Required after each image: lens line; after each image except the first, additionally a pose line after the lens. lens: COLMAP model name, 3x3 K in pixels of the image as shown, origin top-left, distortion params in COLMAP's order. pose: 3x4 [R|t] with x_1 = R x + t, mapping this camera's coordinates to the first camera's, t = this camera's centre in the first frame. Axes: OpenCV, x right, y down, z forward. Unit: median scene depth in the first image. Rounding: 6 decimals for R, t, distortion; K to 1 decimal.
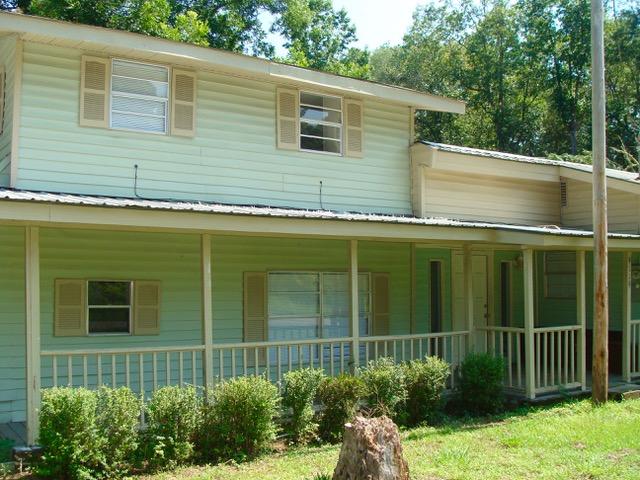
lens RADIAL K [[958.0, 0, 321.9], [0, 958.0, 240.5], [0, 0, 1]] dist [-0.196965, 0.000000]
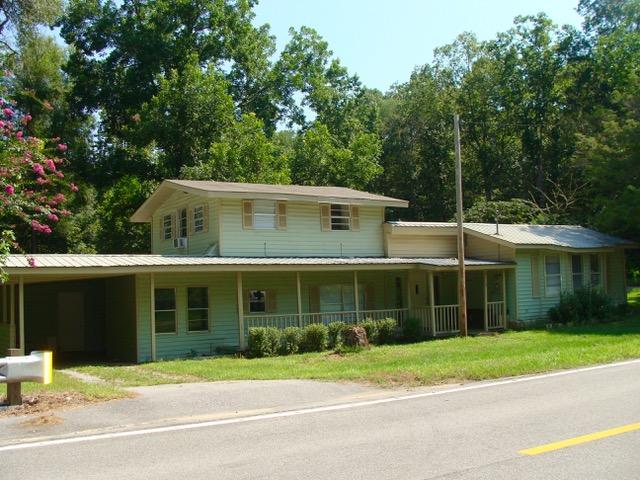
lens RADIAL K [[958.0, 0, 319.0], [0, 958.0, 239.9], [0, 0, 1]] dist [-0.196965, 0.000000]
pose [[0.999052, -0.032648, -0.028800, 0.012431], [0.032390, 0.999431, -0.009392, -0.052314], [0.029090, 0.008450, 0.999541, -1.265141]]
